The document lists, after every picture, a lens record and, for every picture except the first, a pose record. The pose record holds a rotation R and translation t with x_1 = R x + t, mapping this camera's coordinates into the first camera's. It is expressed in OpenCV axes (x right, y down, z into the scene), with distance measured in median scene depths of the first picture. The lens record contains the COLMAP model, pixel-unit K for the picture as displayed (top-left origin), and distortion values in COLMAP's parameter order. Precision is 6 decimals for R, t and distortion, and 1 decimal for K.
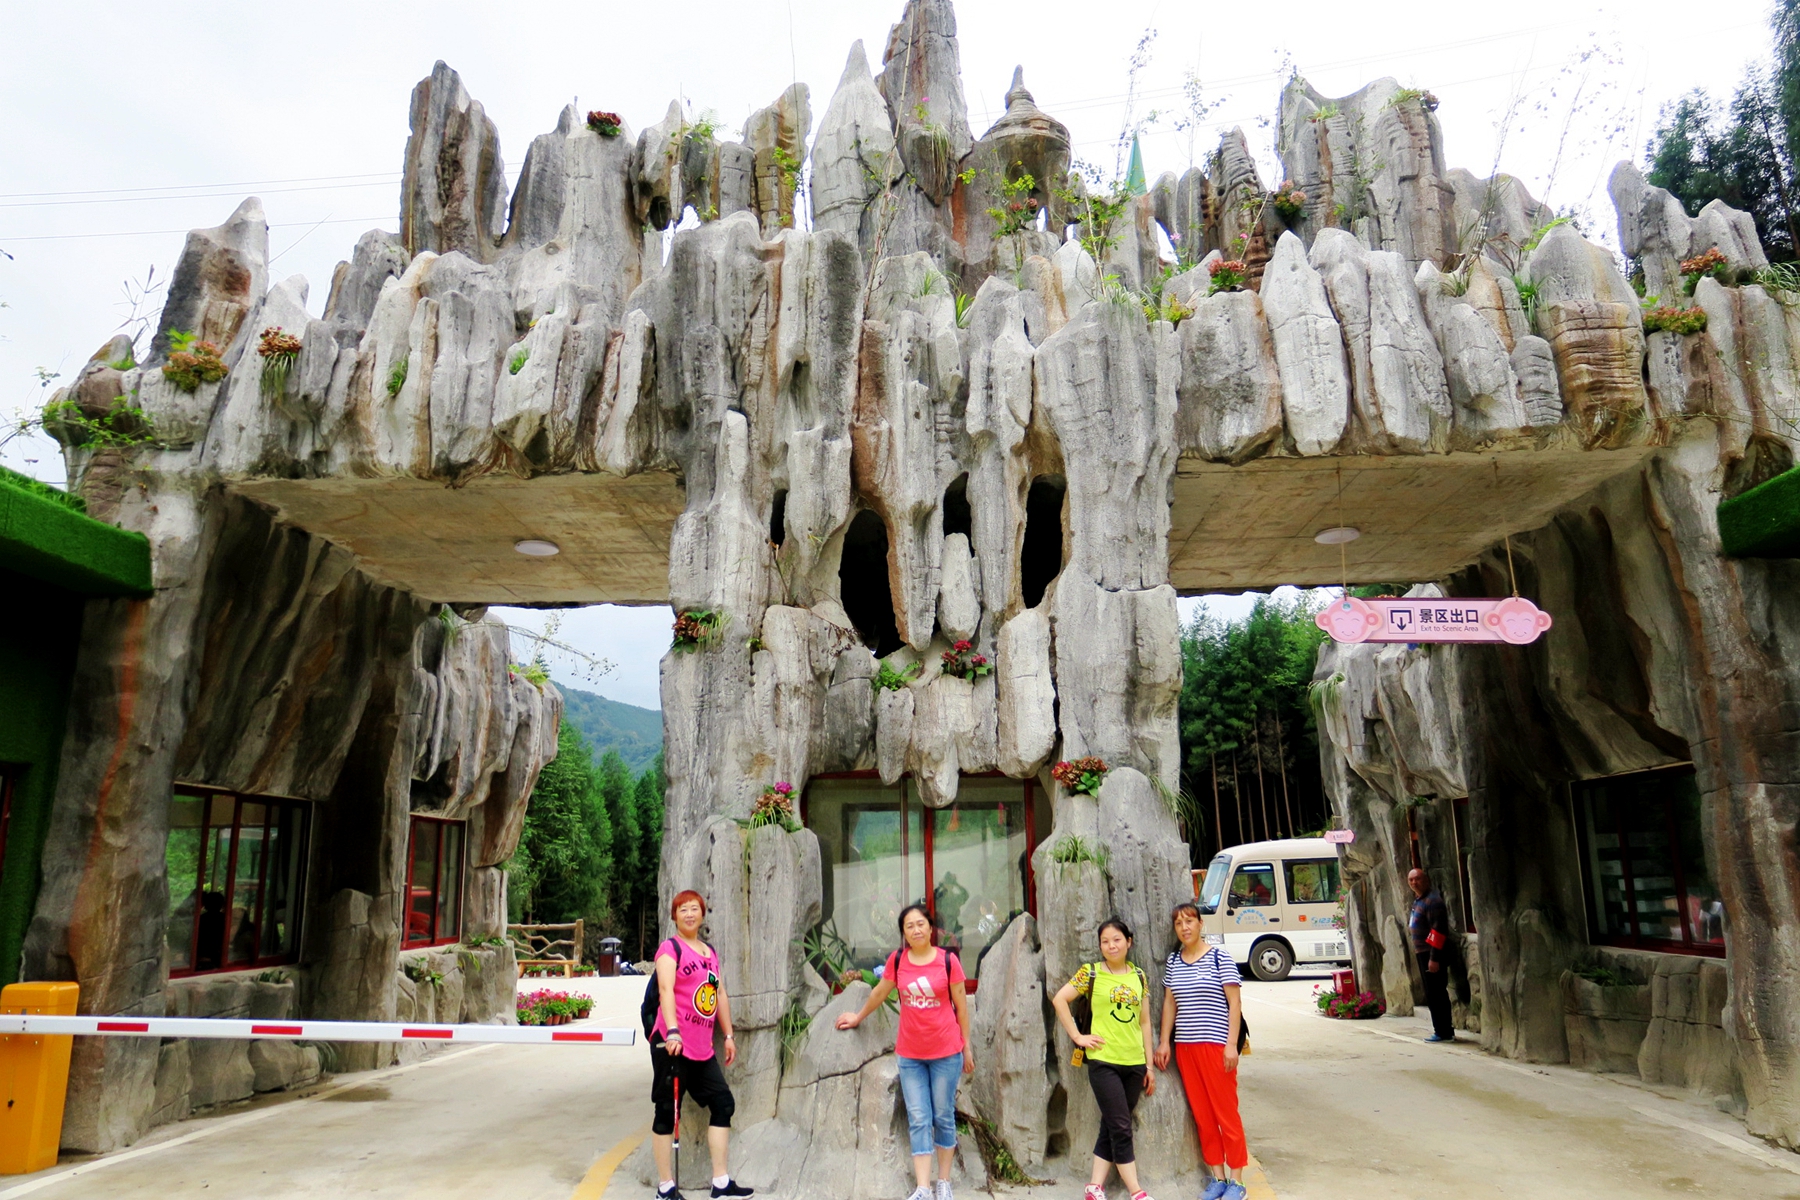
lens RADIAL K [[1245.5, 0, 896.3], [0, 1245.5, 606.0], [0, 0, 1]] dist [-0.024936, 0.007472]
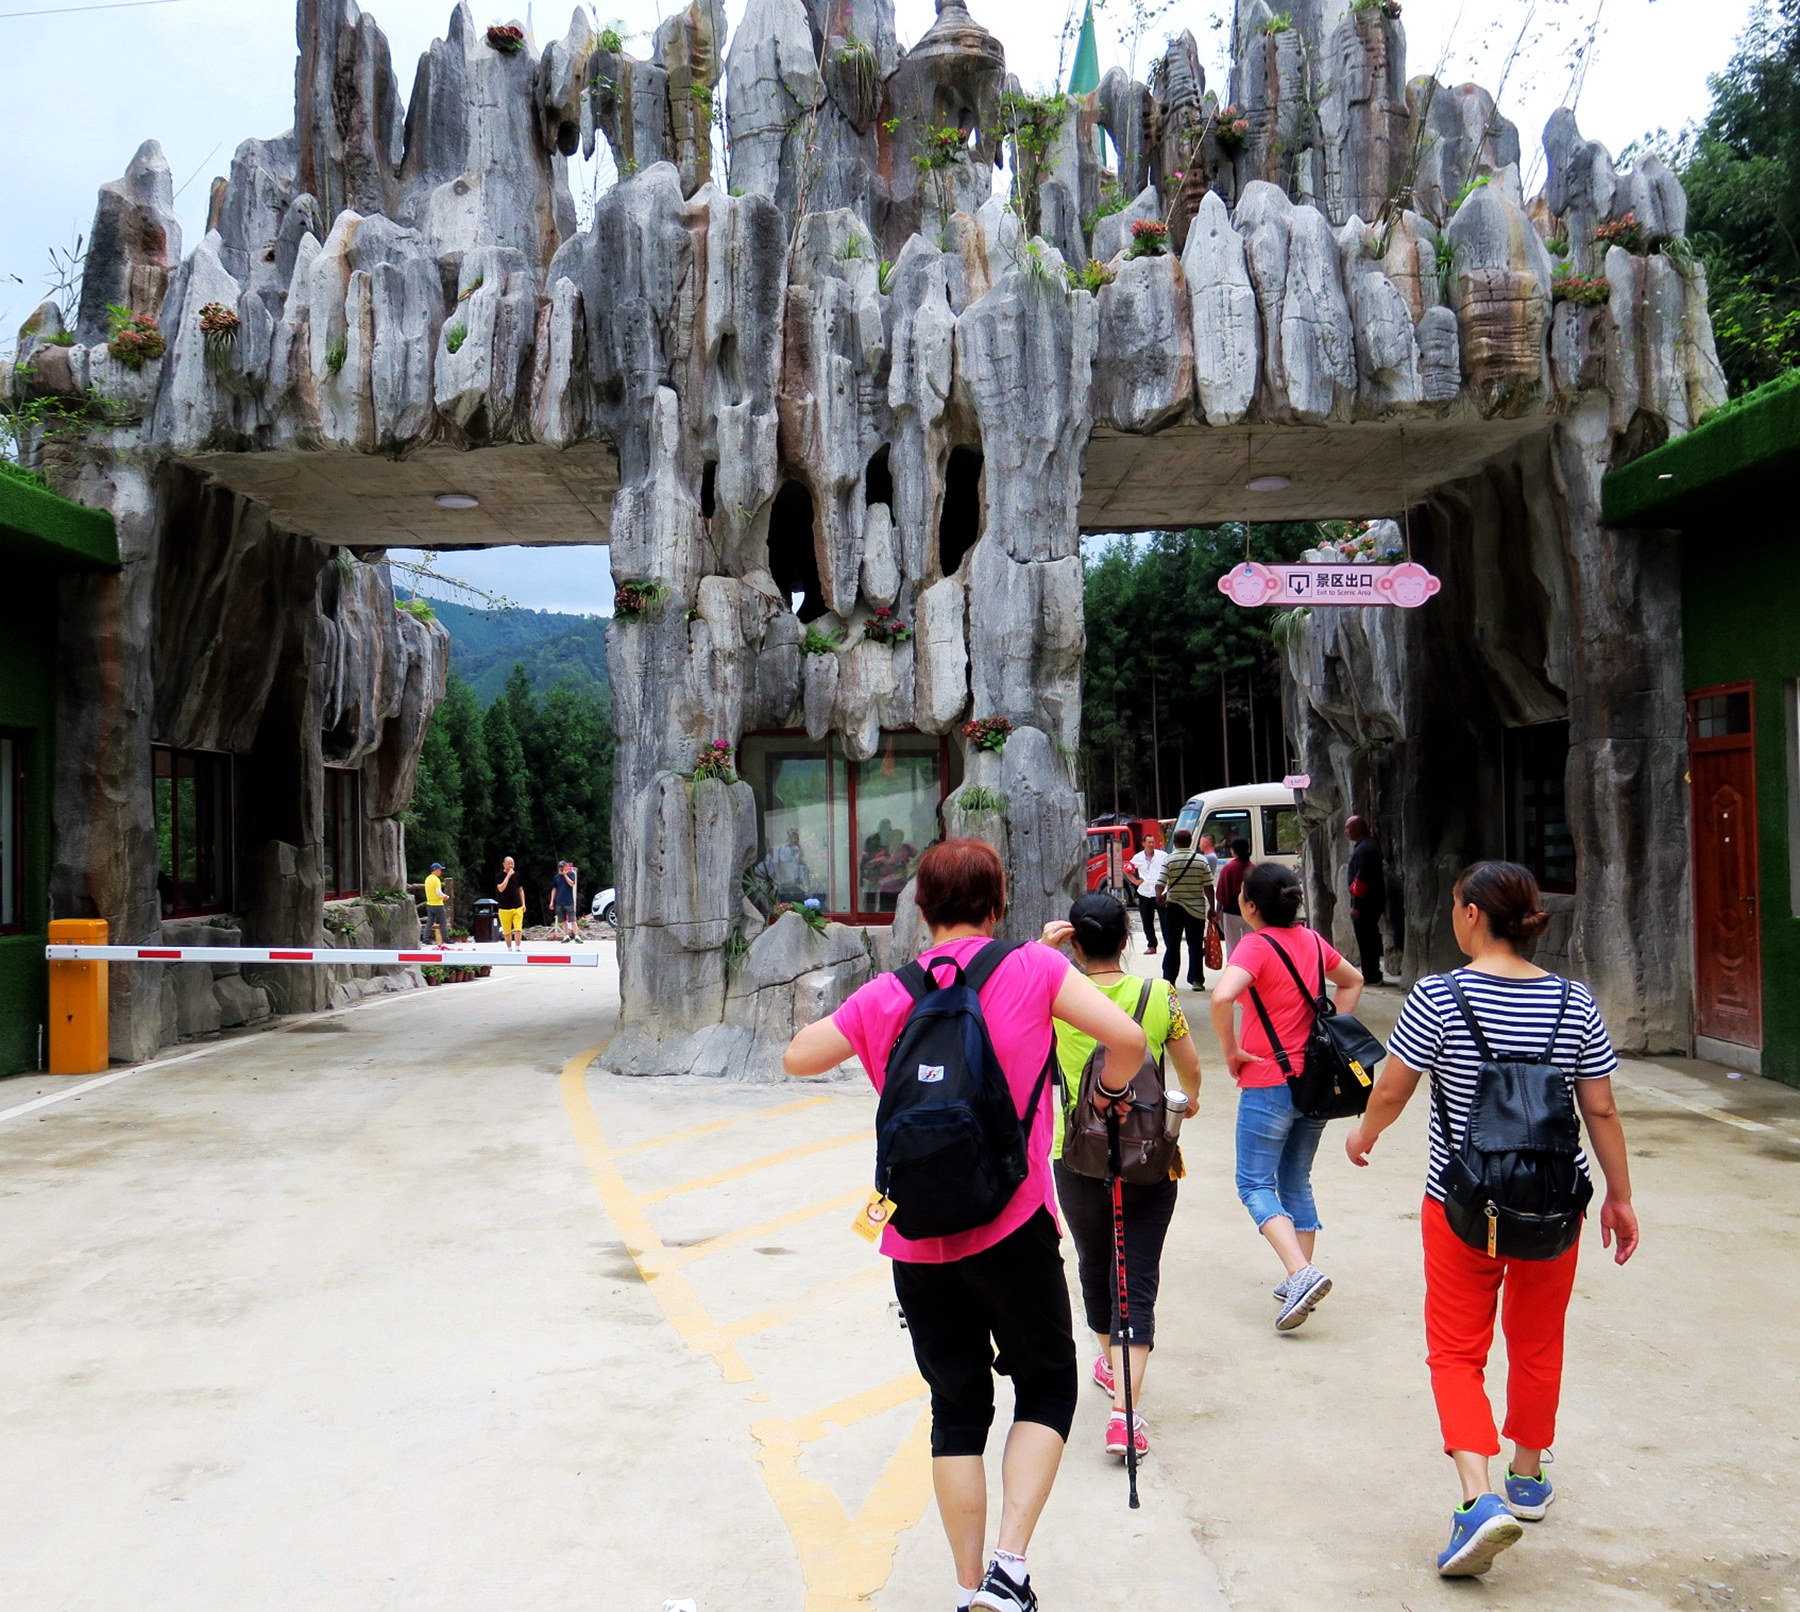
lens RADIAL K [[1622.8, 0, 899.3], [0, 1622.8, 804.1], [0, 0, 1]] dist [0.017398, 0.003604]
pose [[0.998669, -0.004701, 0.051364, -0.005663], [-0.005567, 0.980194, 0.197961, -0.079679], [-0.051277, -0.197984, 0.978863, -0.386954]]
